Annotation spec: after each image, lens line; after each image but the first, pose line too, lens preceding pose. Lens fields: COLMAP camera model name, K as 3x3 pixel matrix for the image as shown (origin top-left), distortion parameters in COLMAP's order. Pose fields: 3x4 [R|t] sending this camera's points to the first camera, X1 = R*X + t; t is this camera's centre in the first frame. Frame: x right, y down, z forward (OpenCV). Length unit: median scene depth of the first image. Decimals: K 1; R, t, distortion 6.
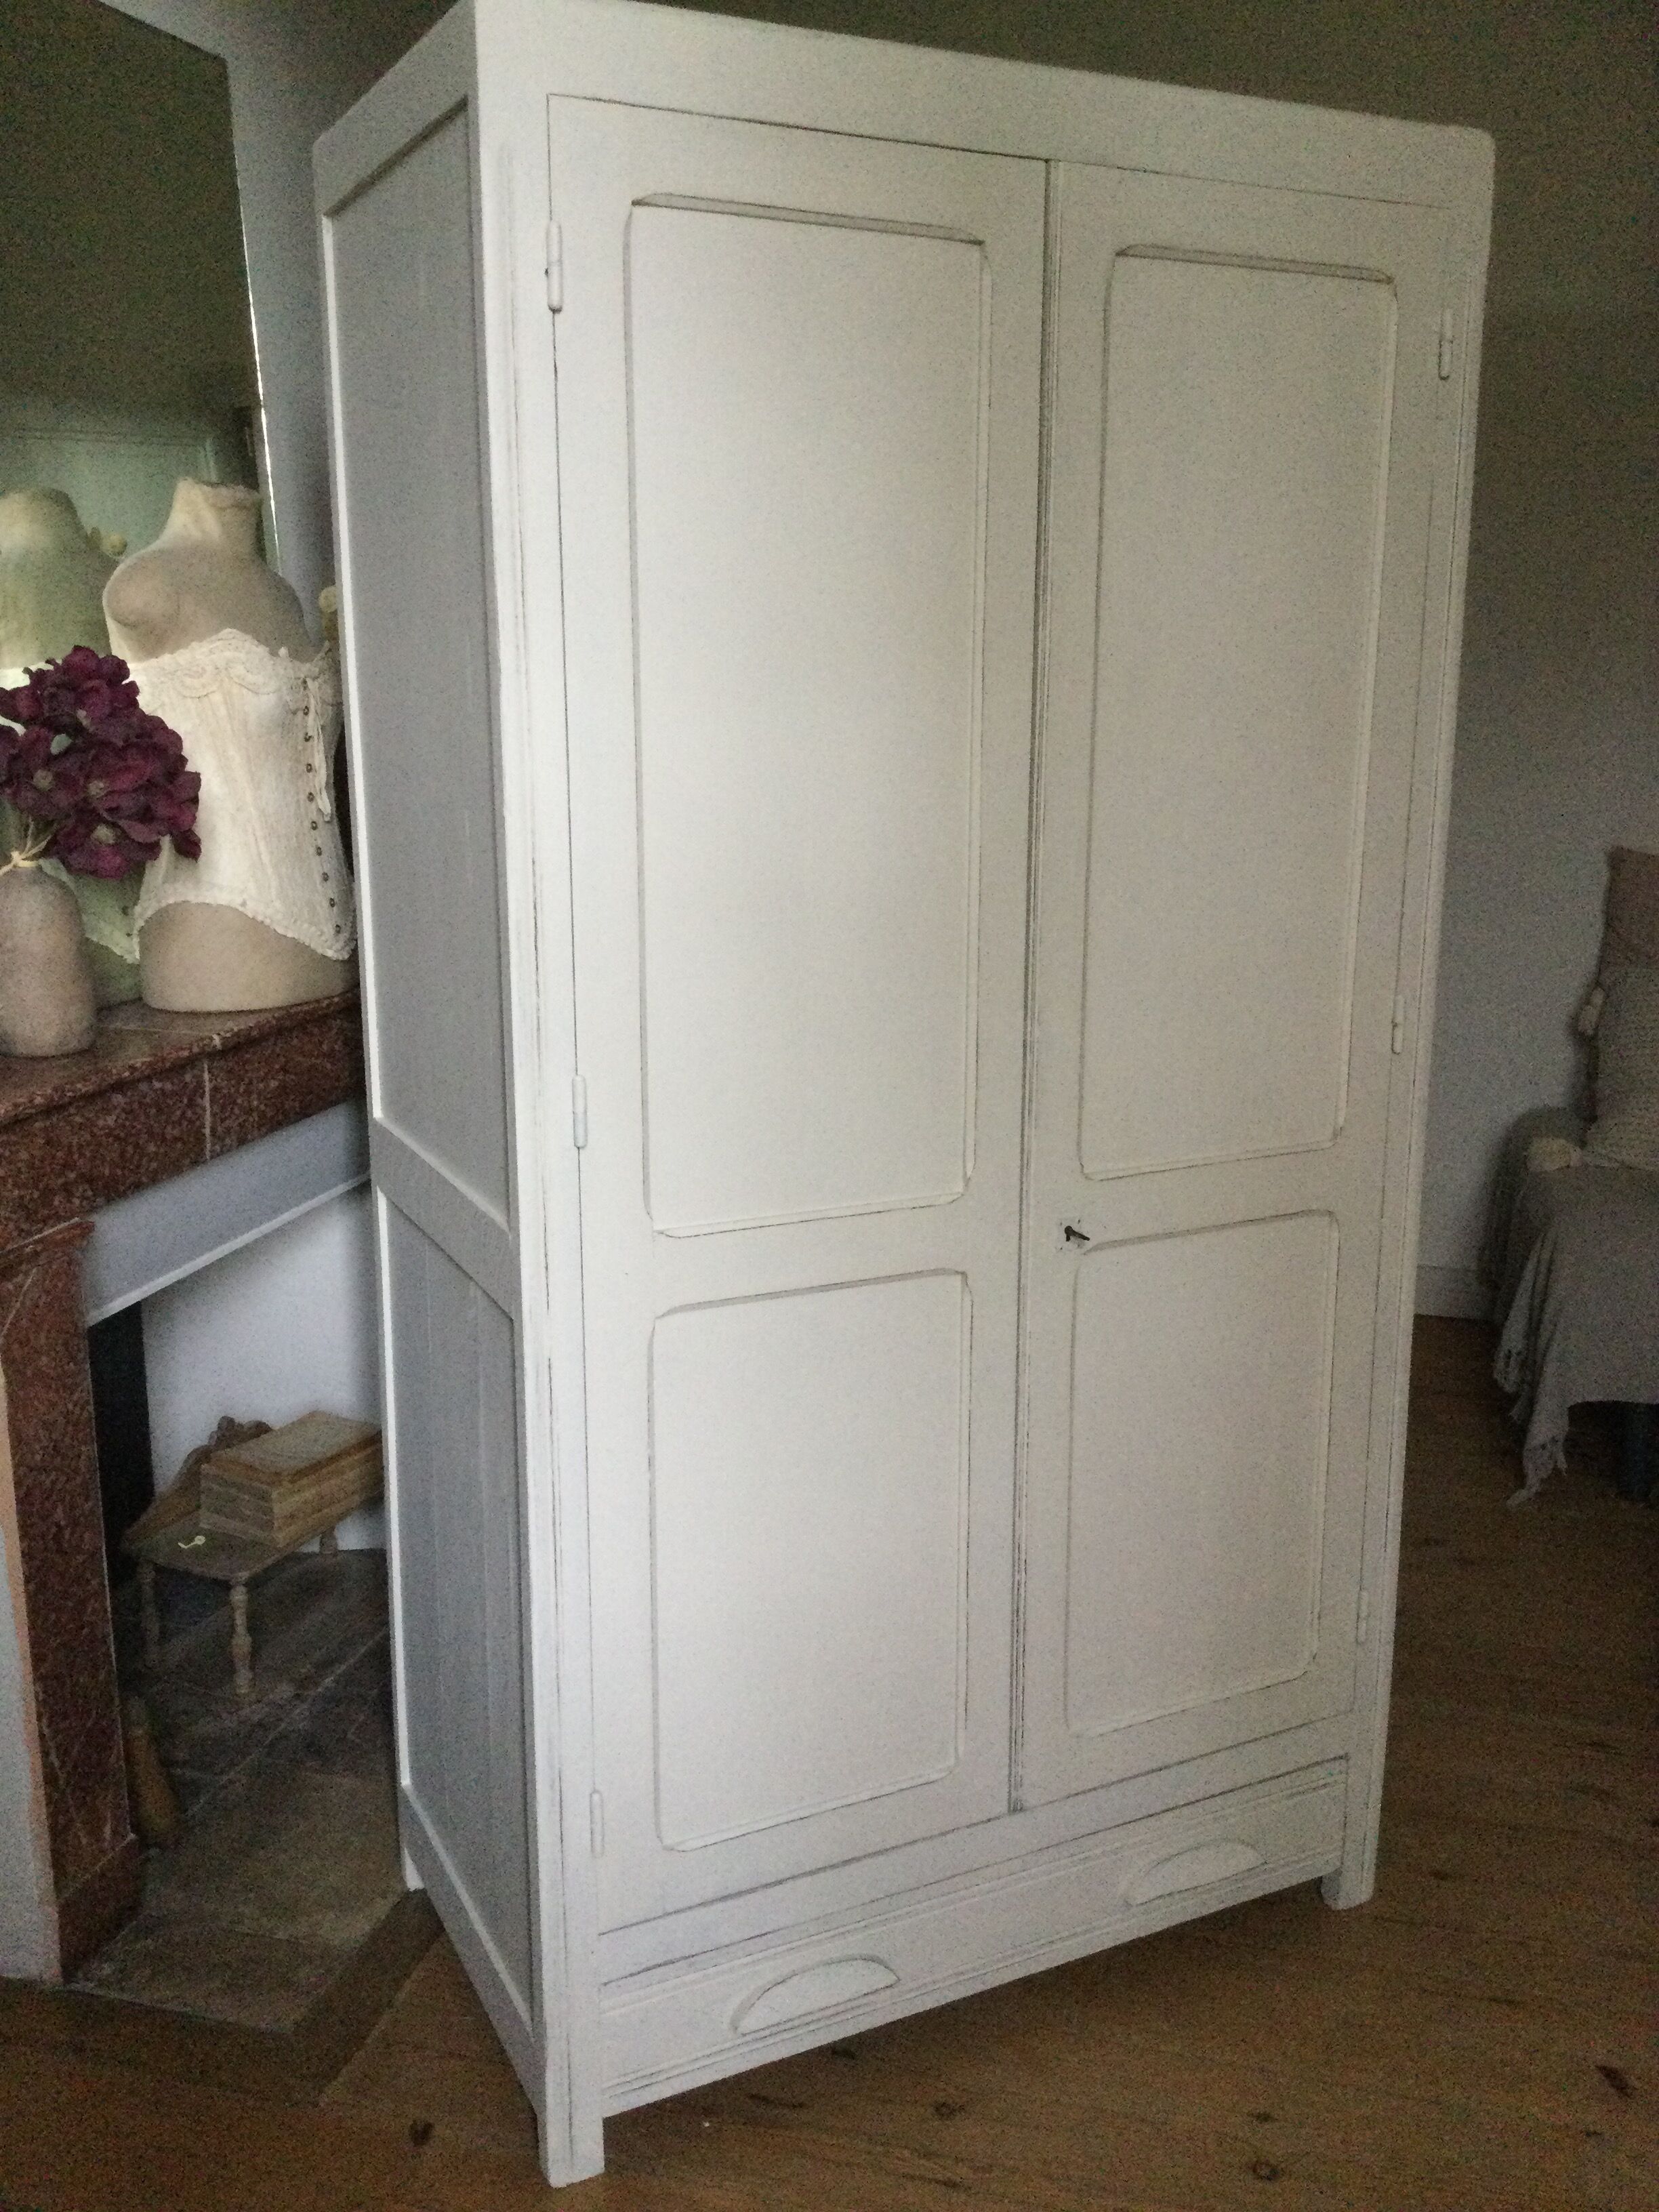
lens RADIAL K [[1990.2, 0, 829.5], [0, 1990.2, 1106.0], [0, 0, 1]] dist [0.094756, -0.170426]
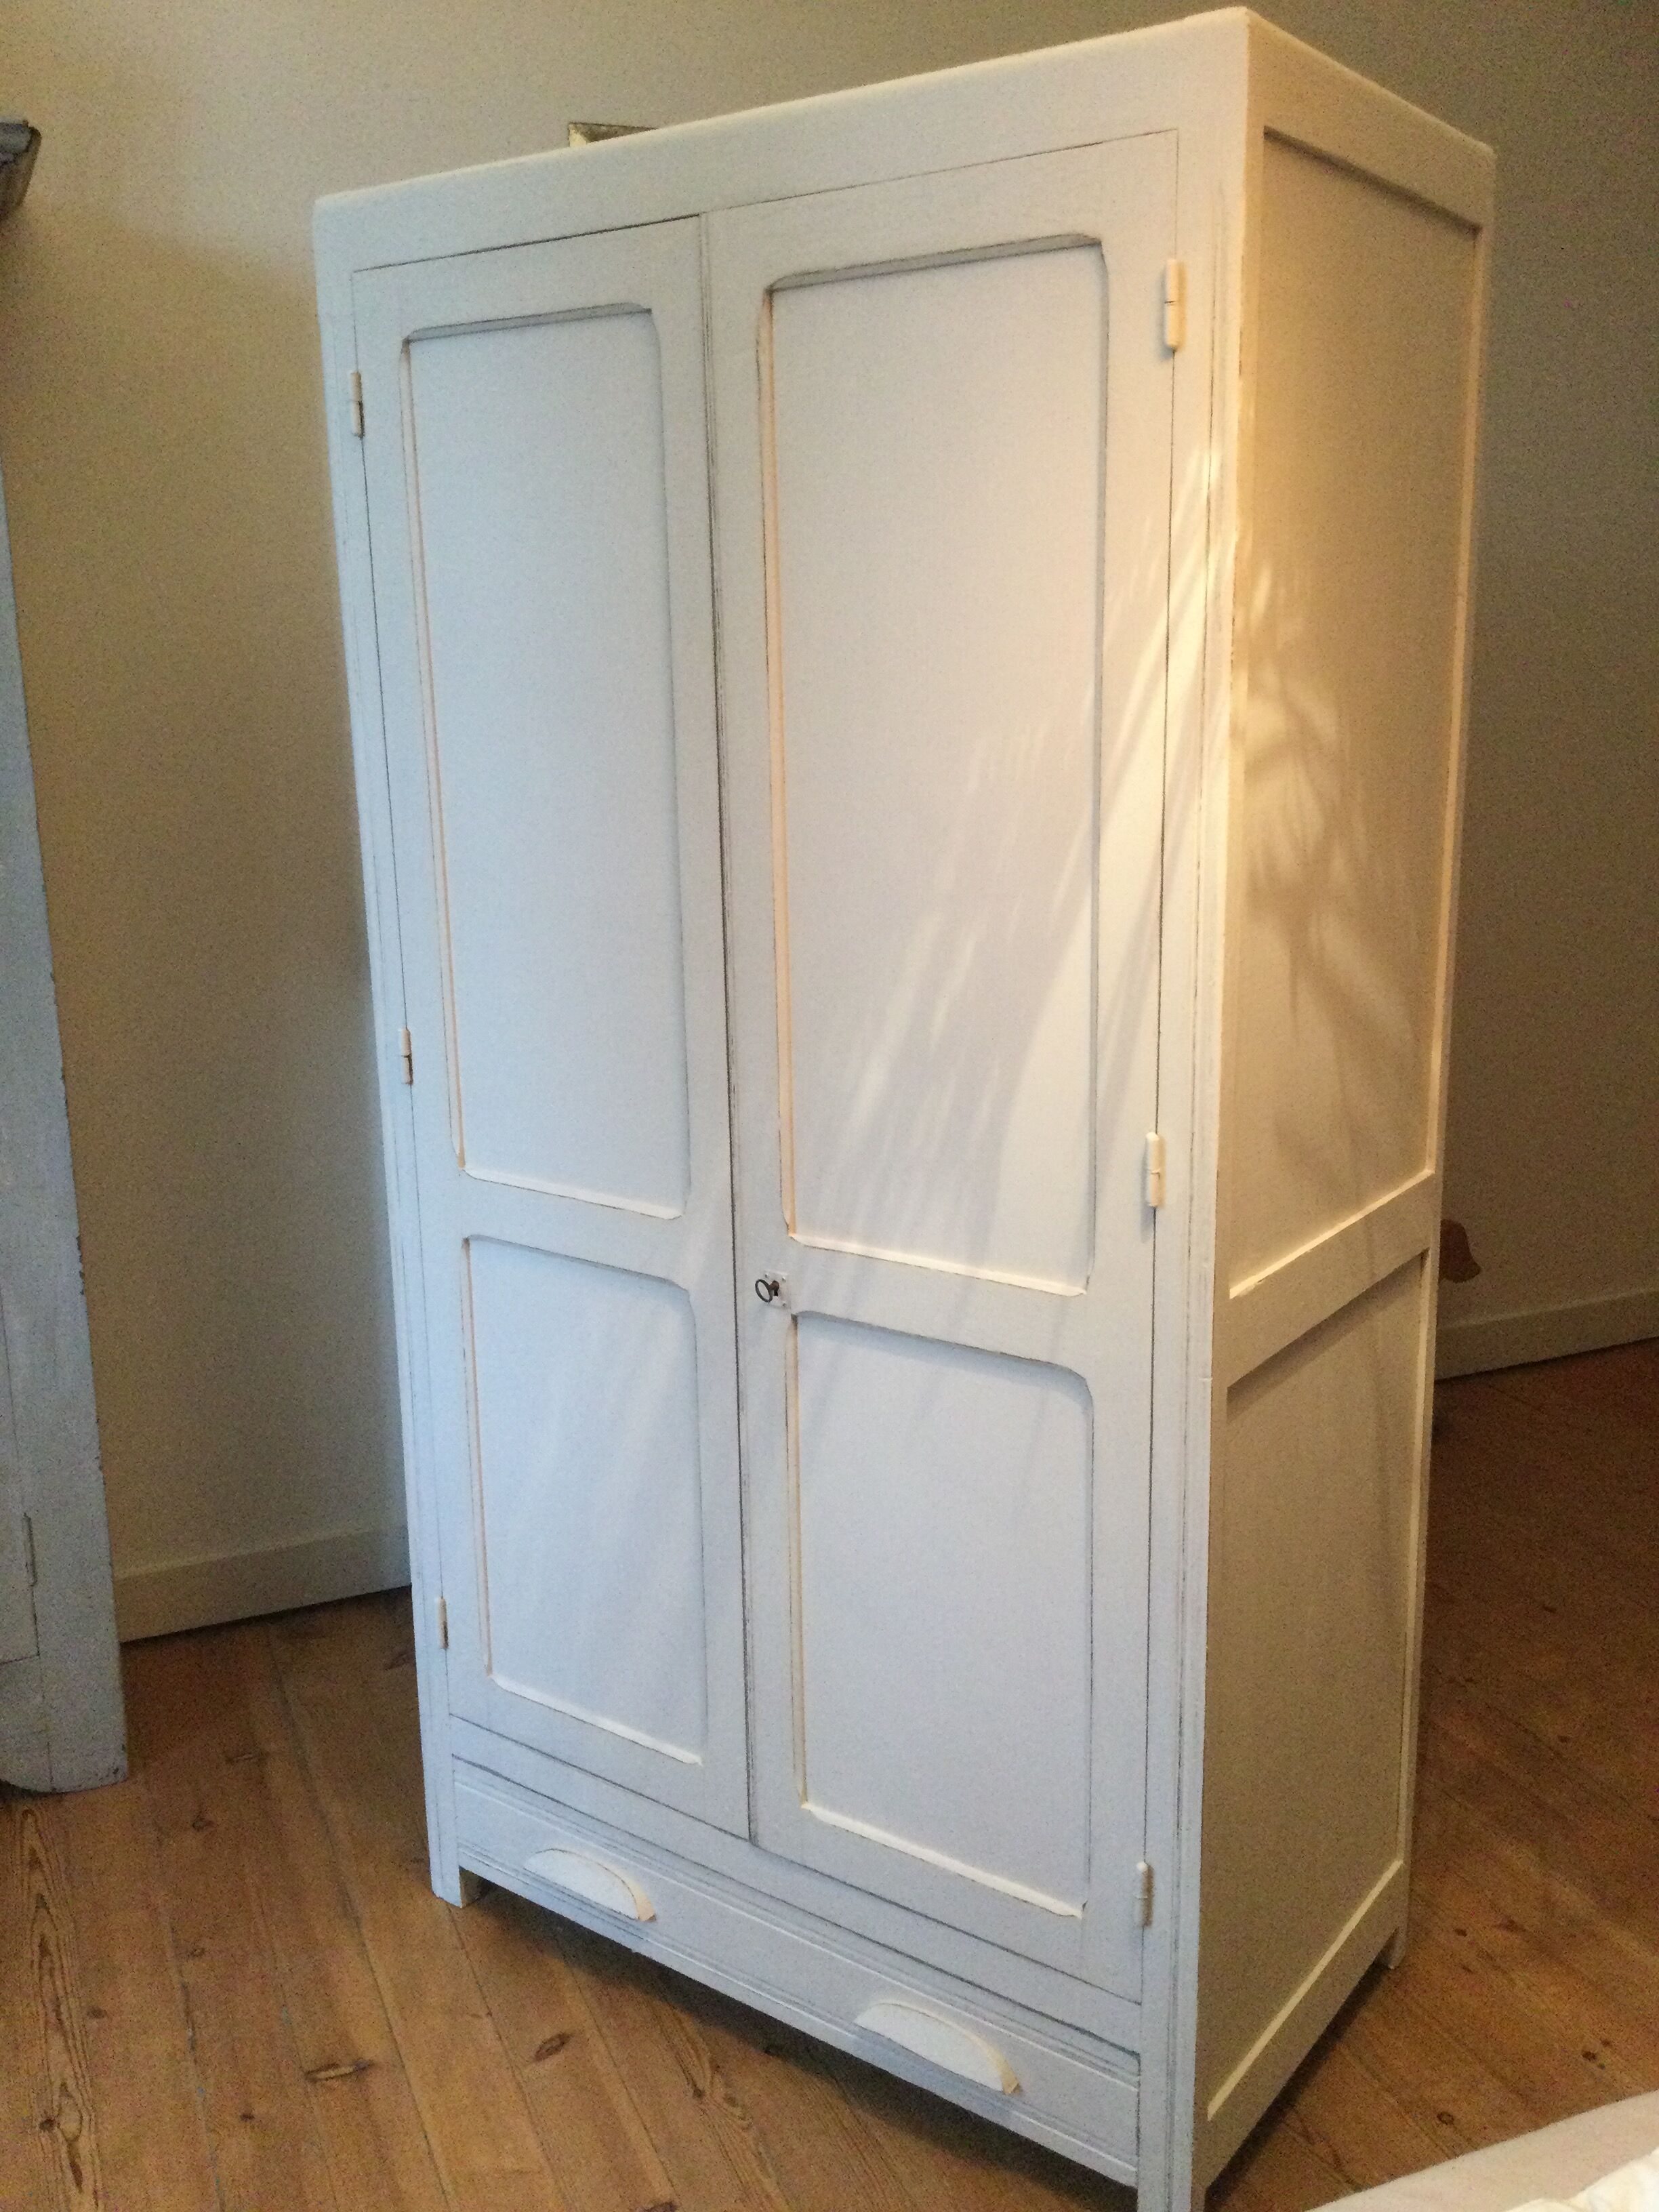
lens RADIAL K [[1990.2, 0, 829.5], [0, 1990.2, 1106.0], [0, 0, 1]] dist [0.094756, -0.170426]
pose [[0.463270, 0.193689, -0.864792, 0.864997], [-0.179090, 0.976152, 0.122691, -0.133425], [0.867933, 0.098036, 0.486910, 0.480652]]
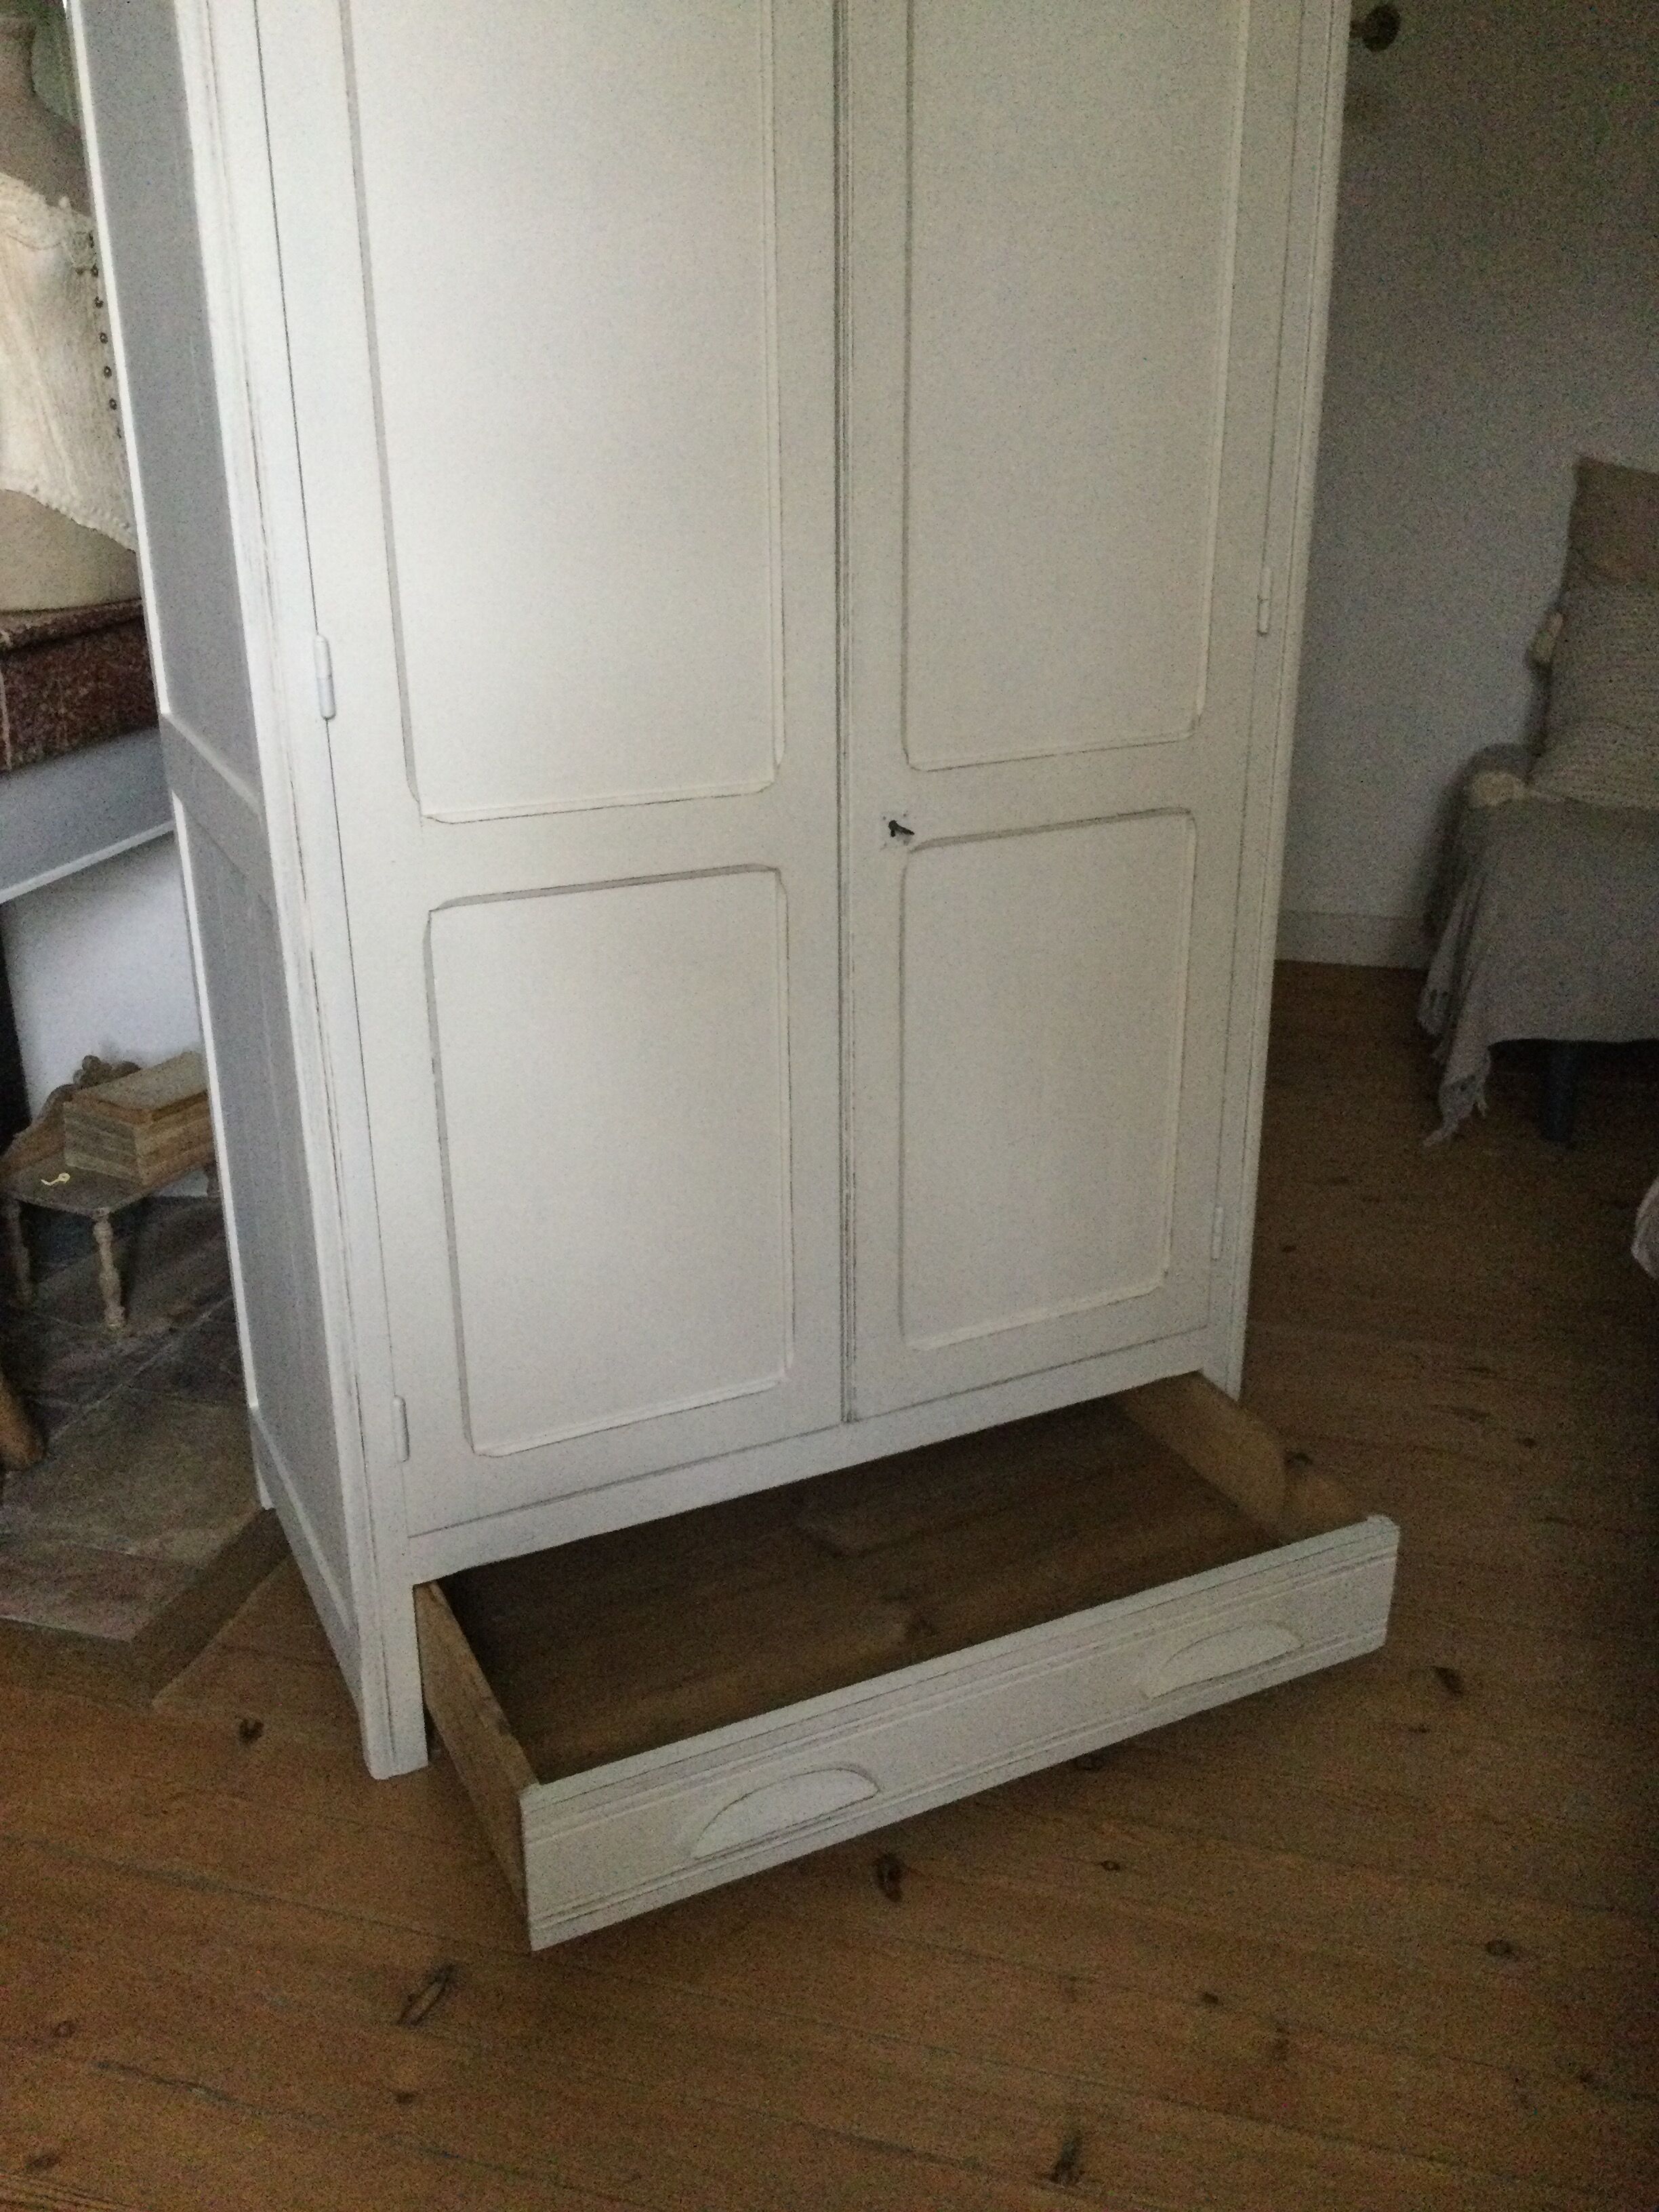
lens RADIAL K [[1990.2, 0, 829.5], [0, 1990.2, 1106.0], [0, 0, 1]] dist [0.094756, -0.170426]
pose [[0.999950, -0.005356, -0.008461, 0.087896], [0.006577, 0.988419, 0.151609, 0.045773], [0.007551, -0.151657, 0.988404, 0.051346]]
